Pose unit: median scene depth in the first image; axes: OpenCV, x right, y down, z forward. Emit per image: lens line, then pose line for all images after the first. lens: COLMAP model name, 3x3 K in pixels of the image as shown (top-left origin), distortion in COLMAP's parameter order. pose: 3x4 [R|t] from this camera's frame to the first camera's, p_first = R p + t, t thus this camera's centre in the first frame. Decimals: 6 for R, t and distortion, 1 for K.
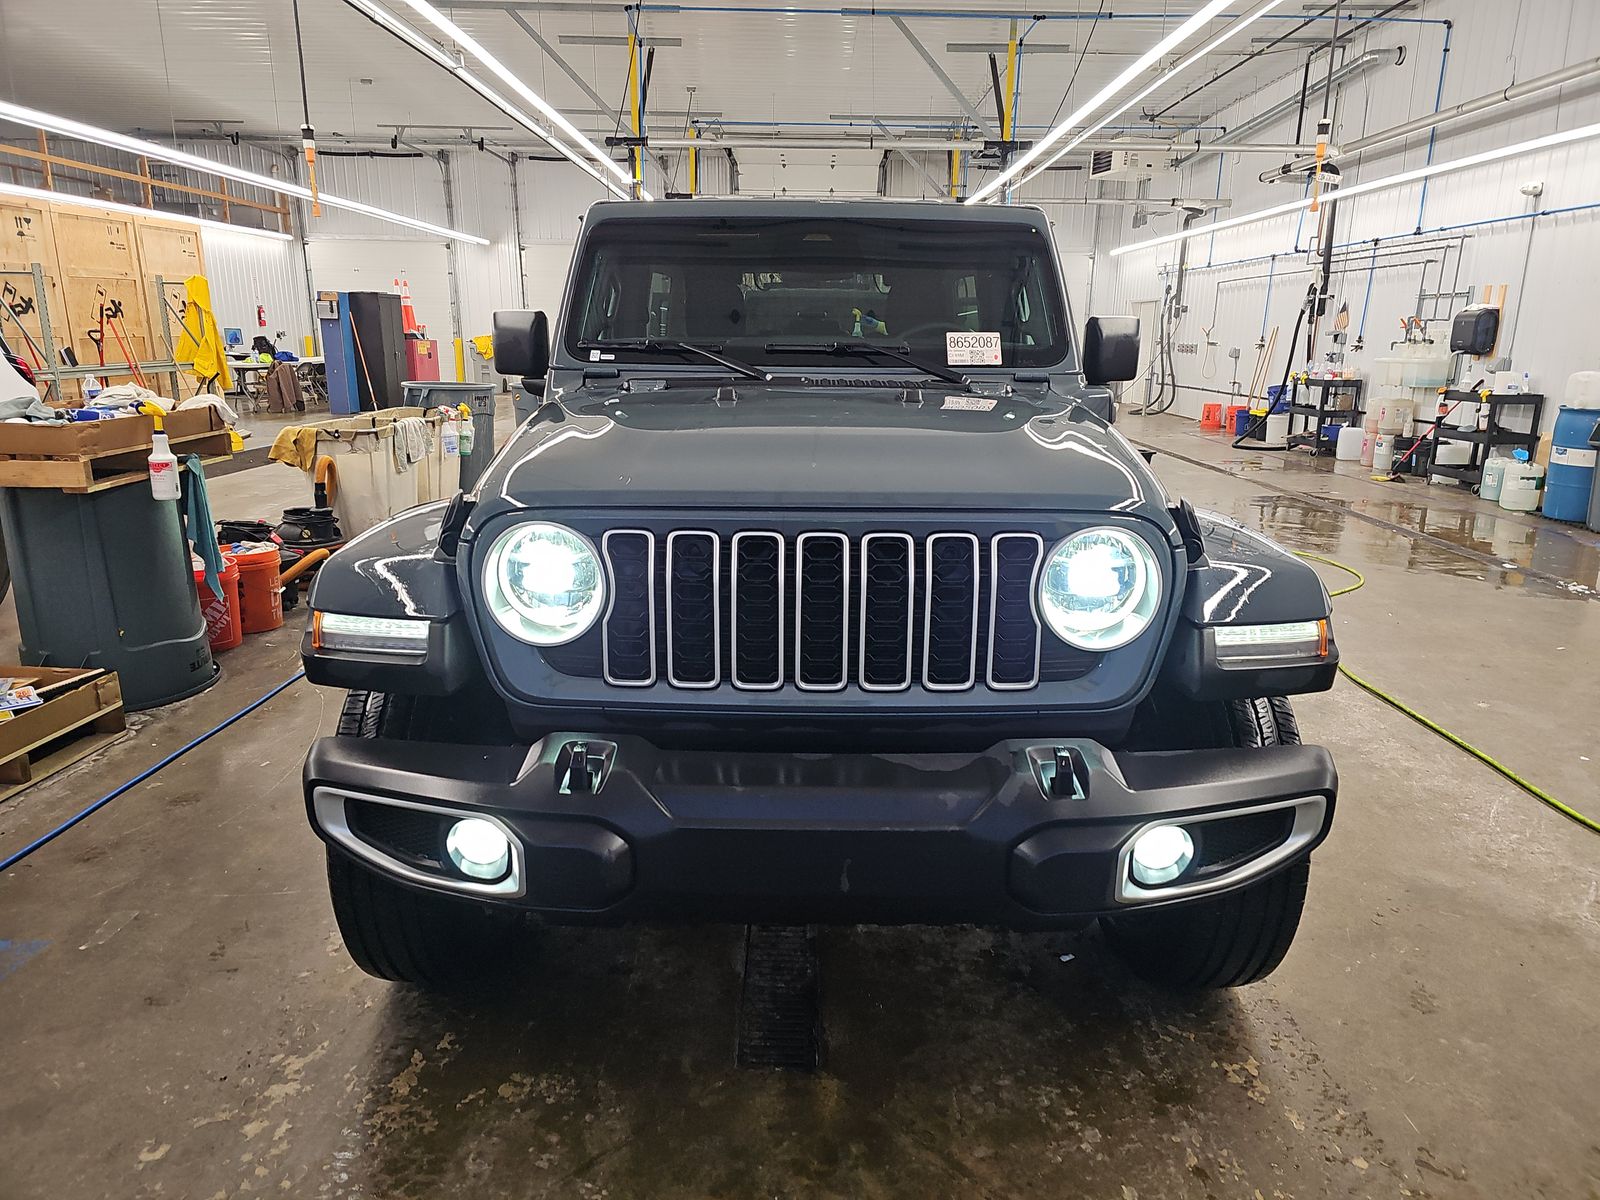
lens RADIAL K [[1064.7, 0, 824.1], [0, 1064.7, 595.5], [0, 0, 1]] dist [0.052217, -0.046394]
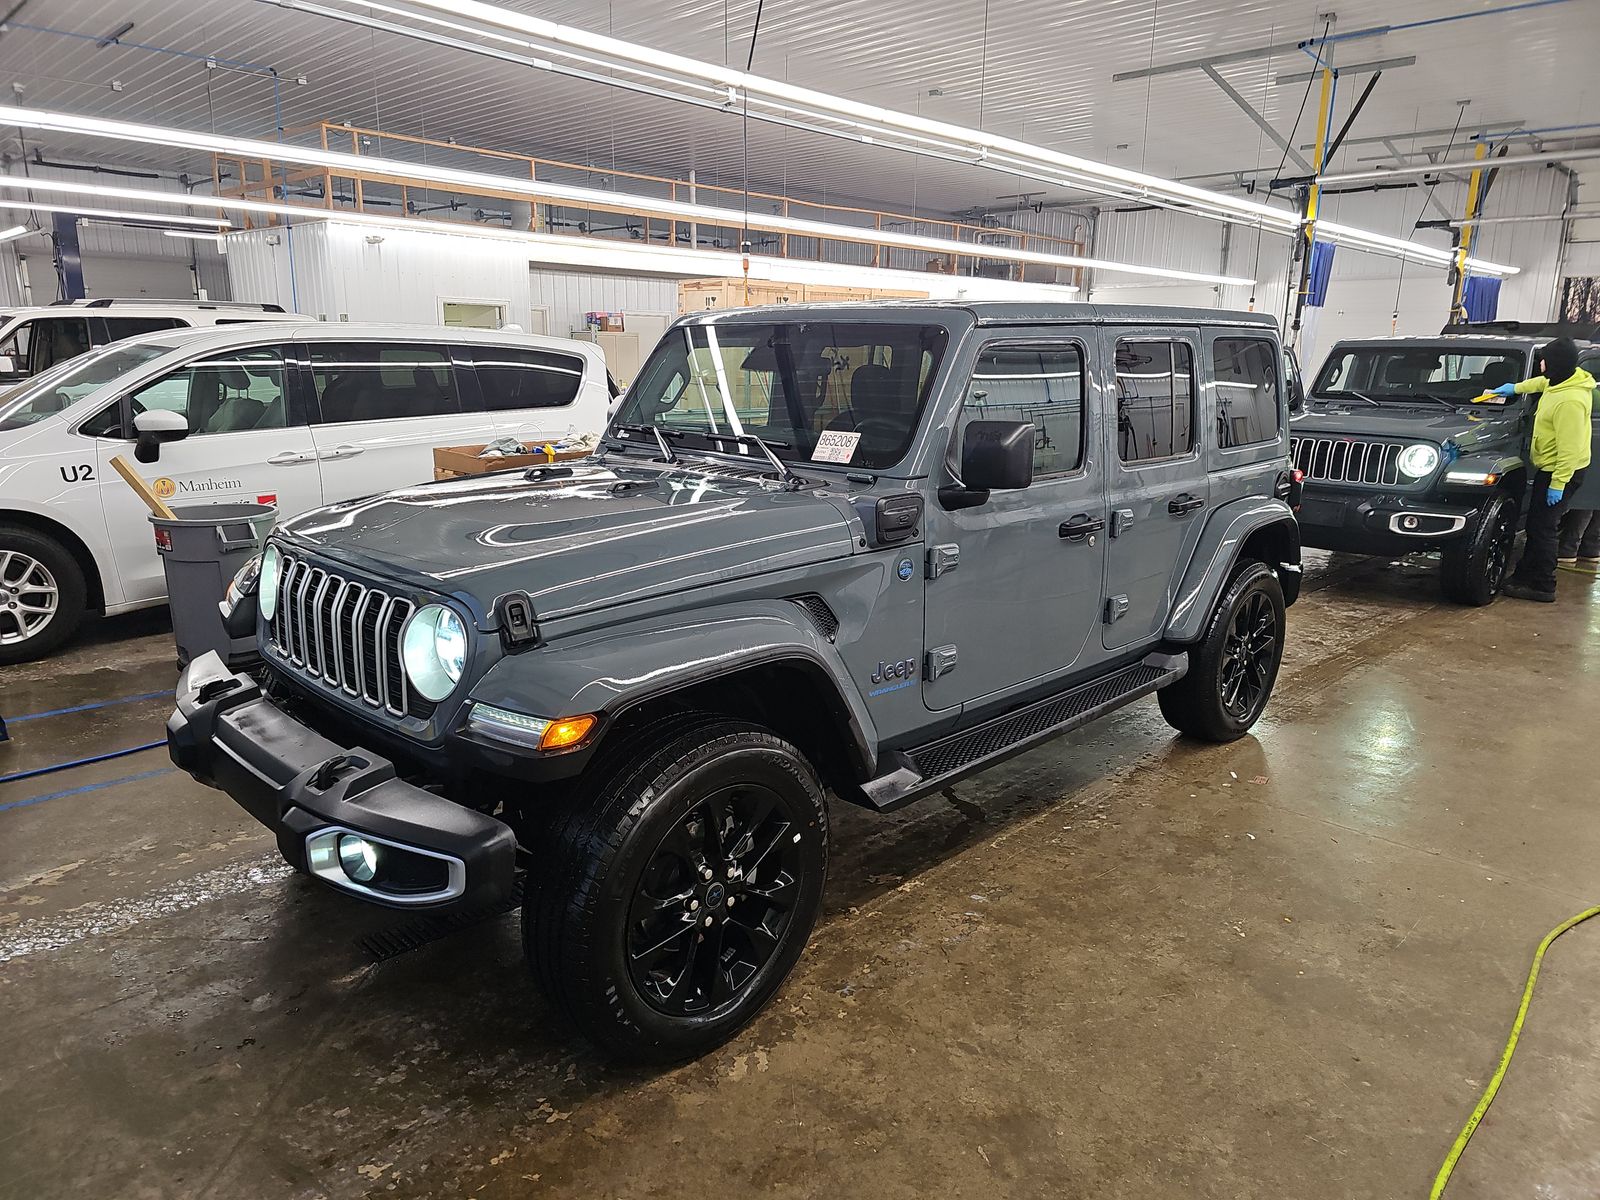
lens RADIAL K [[1064.7, 0, 824.1], [0, 1064.7, 595.5], [0, 0, 1]] dist [0.052217, -0.046394]
pose [[0.708662, 0.158154, -0.687594, 0.232709], [-0.175965, 0.983375, 0.044830, -0.034409], [0.683253, 0.089223, 0.724710, 0.062031]]
